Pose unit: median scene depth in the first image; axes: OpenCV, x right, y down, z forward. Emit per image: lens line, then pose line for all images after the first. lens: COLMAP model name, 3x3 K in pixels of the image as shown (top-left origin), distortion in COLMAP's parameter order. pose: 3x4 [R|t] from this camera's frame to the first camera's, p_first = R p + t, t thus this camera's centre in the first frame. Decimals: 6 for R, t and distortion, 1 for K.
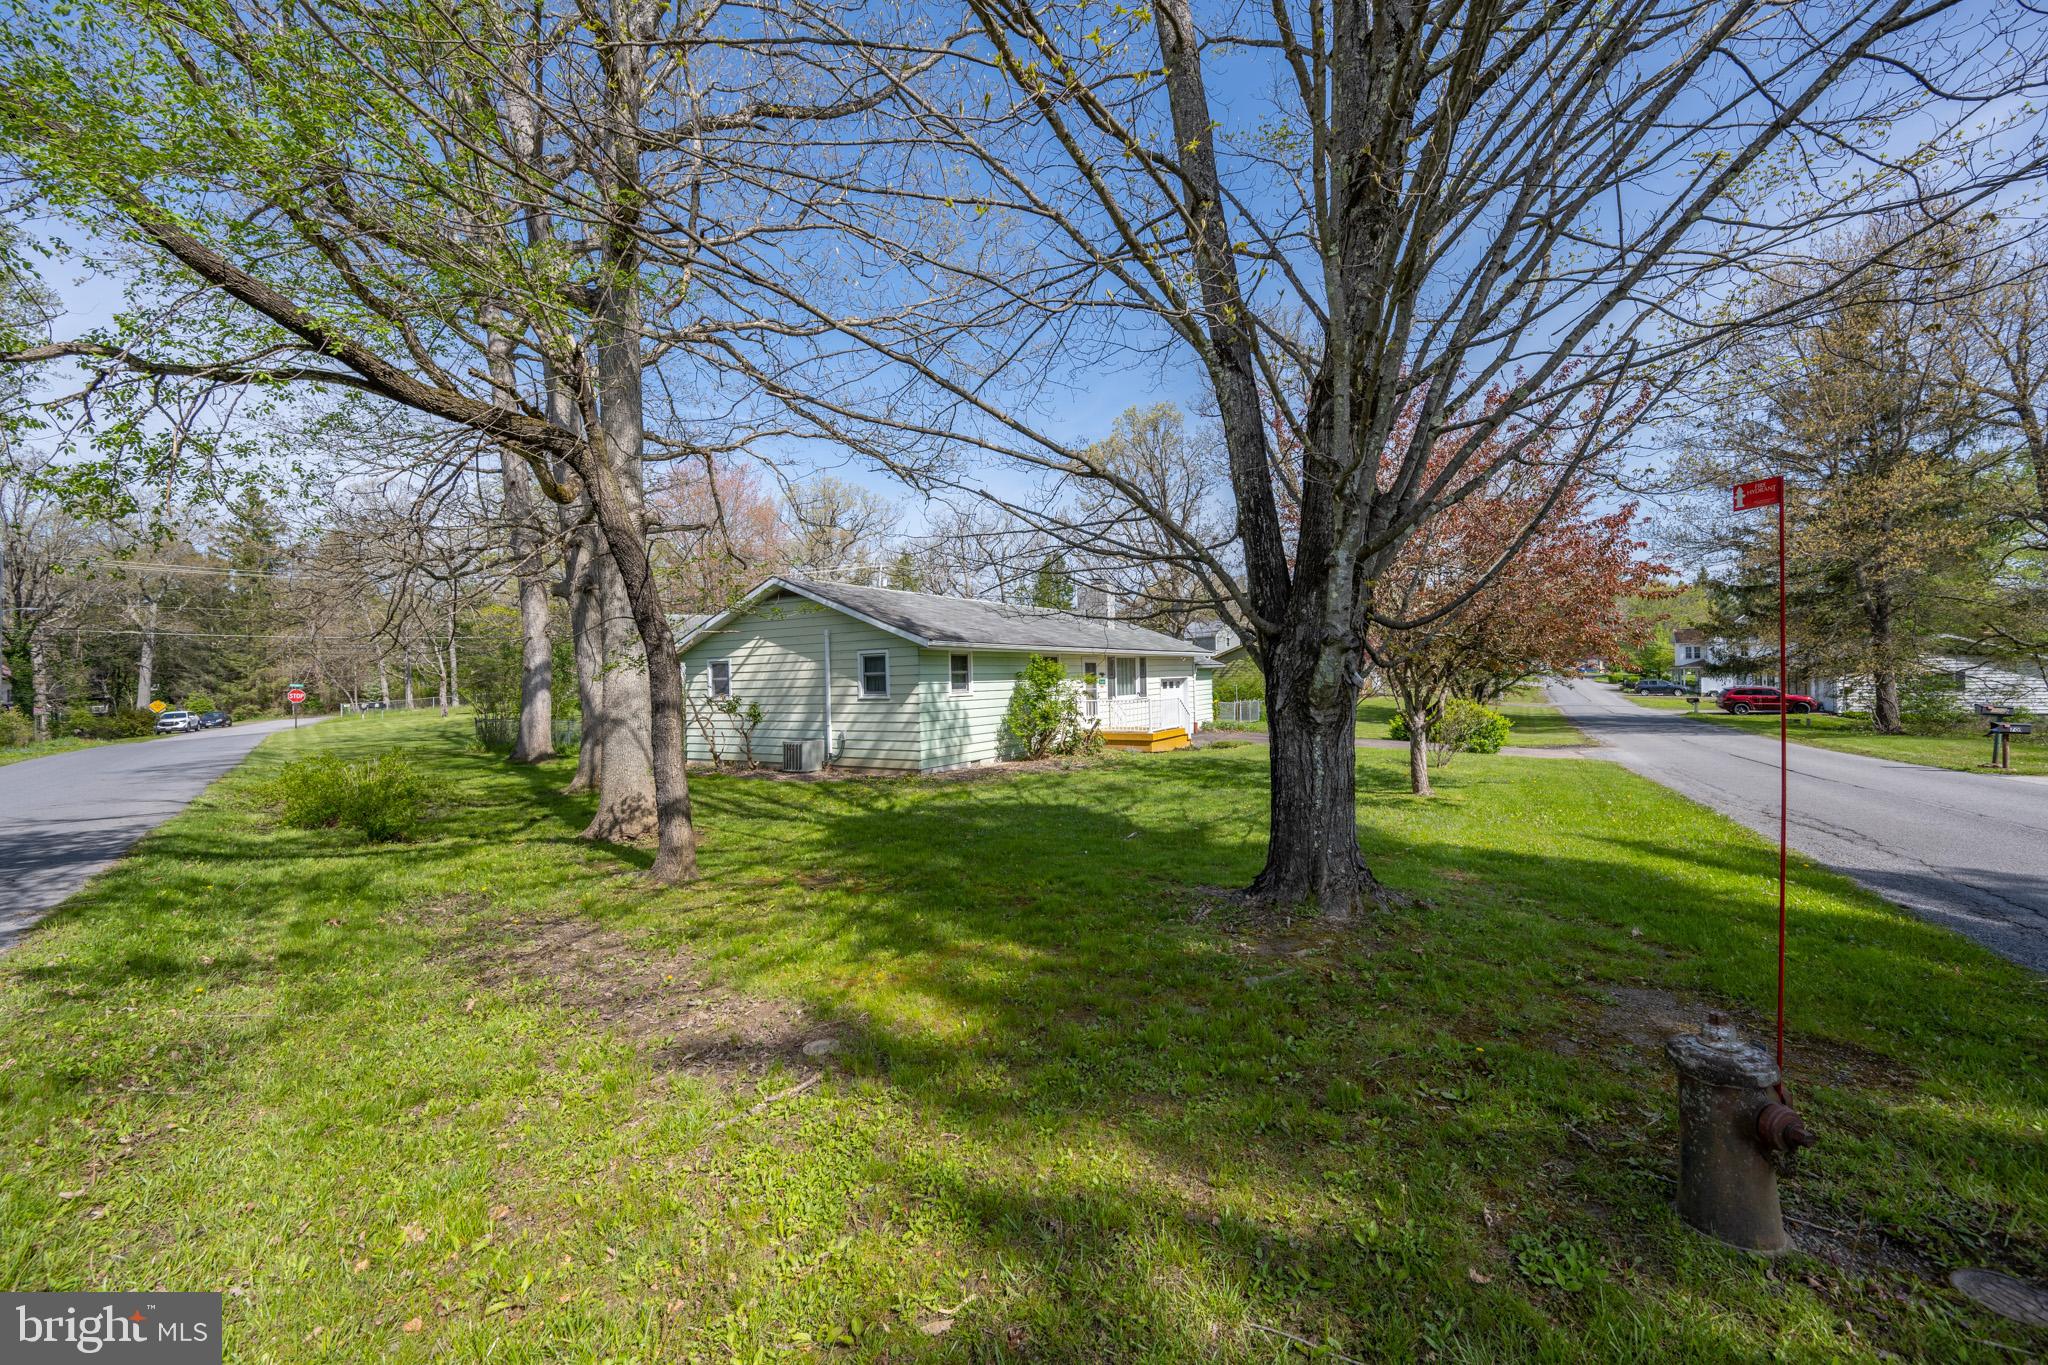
lens RADIAL K [[805.5, 0, 1026.3], [0, 805.5, 694.1], [0, 0, 1]] dist [-0.000286, -0.000029]
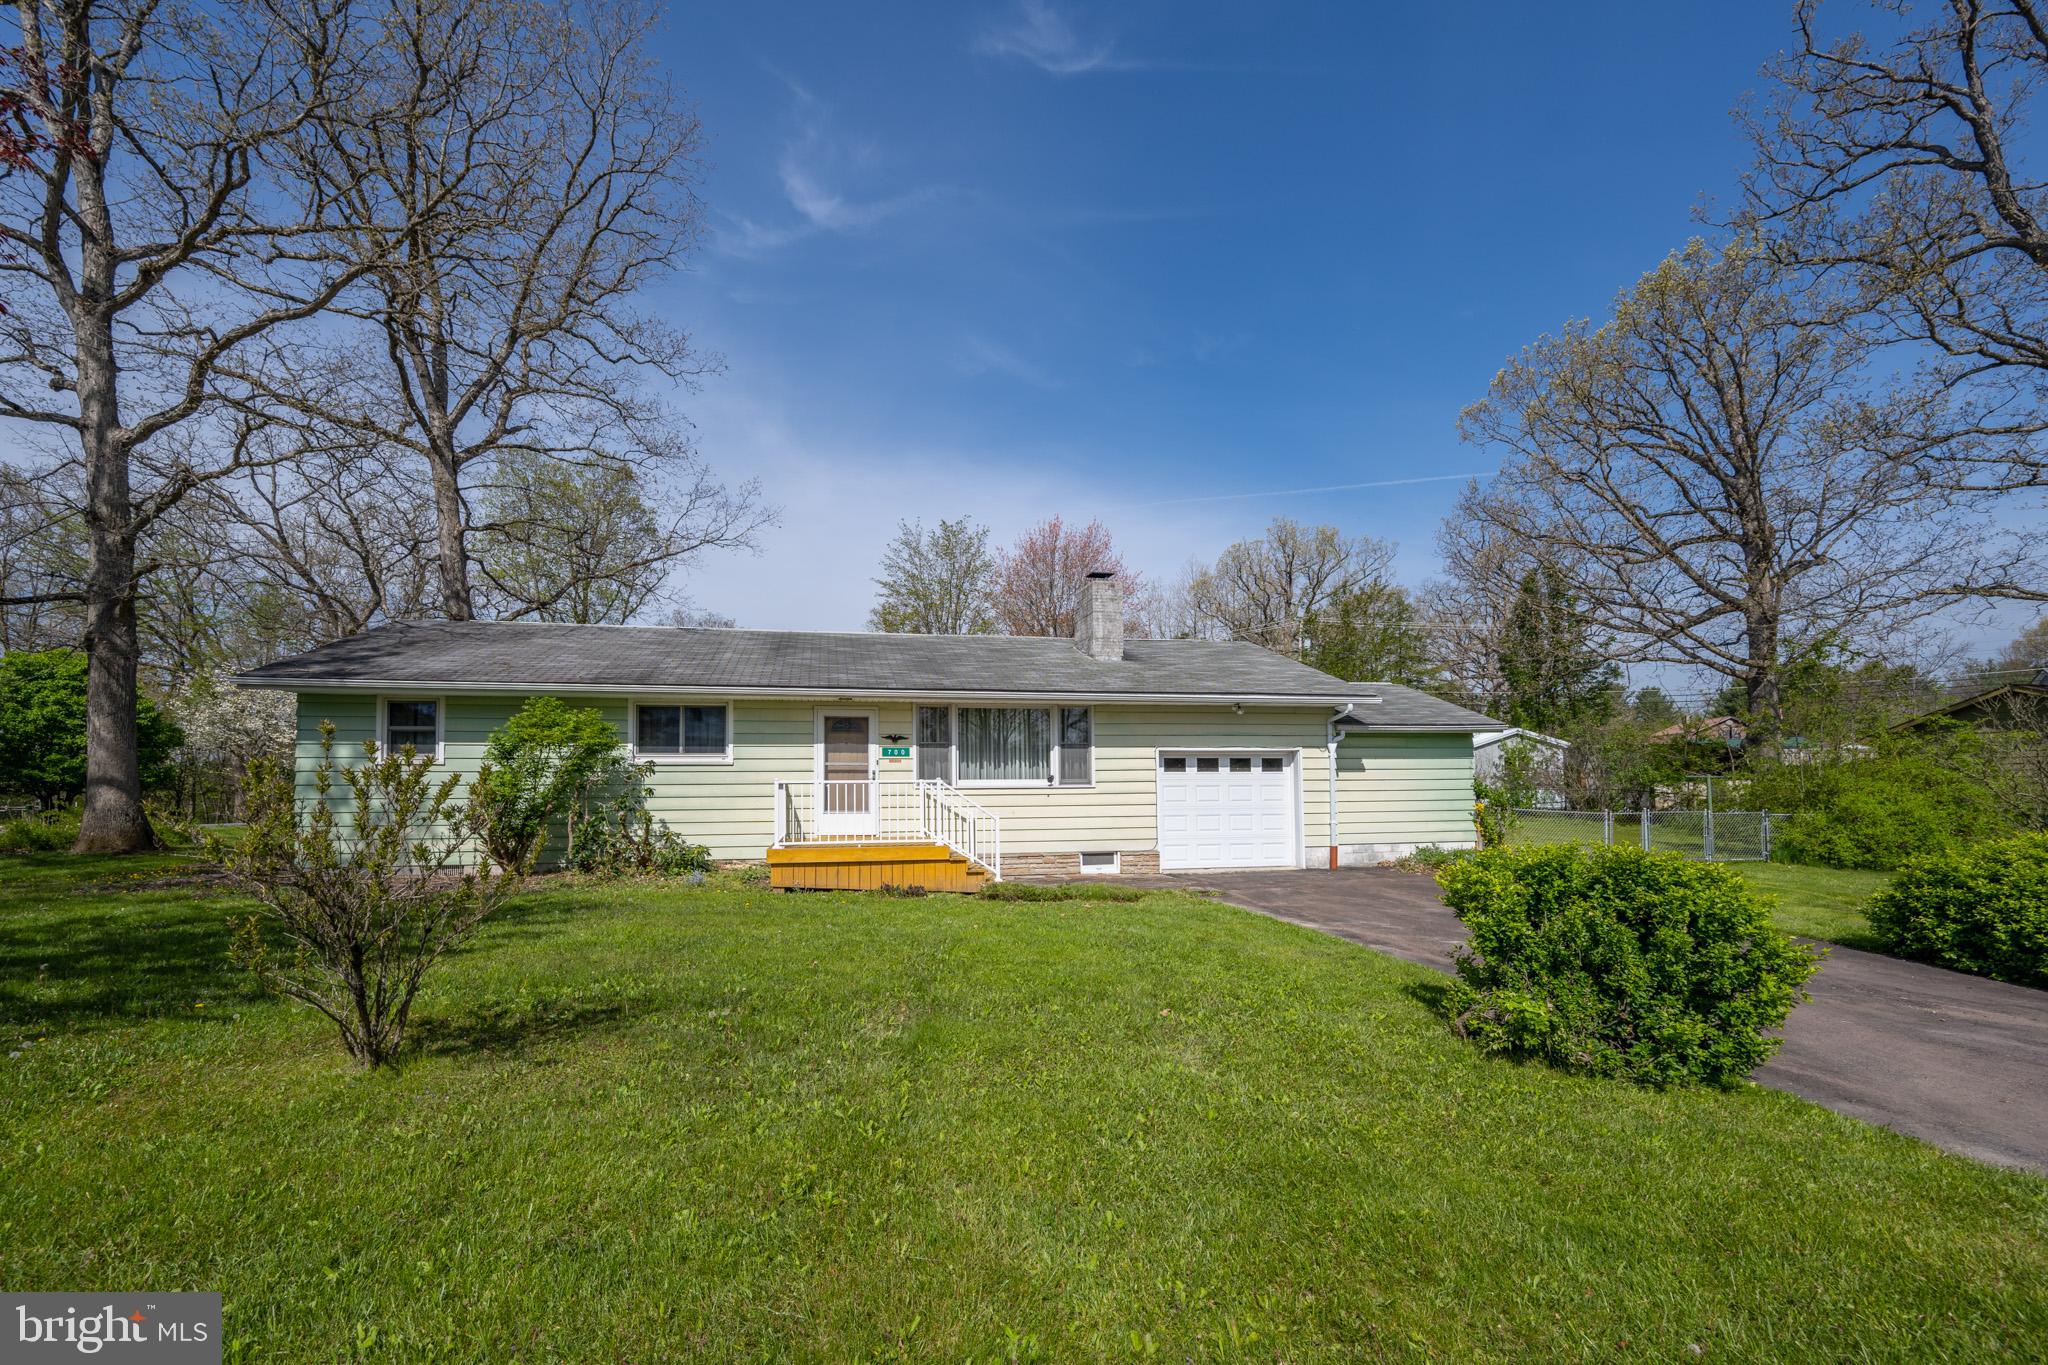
lens RADIAL K [[845.9, 0, 963.8], [0, 845.9, 751.6], [0, 0, 1]] dist [-0.001098, -0.000213]
pose [[0.677346, -0.009987, -0.735597, 0.681354], [-0.024810, 0.999029, -0.036408, 0.005321], [0.735247, 0.042911, 0.676440, 0.801573]]
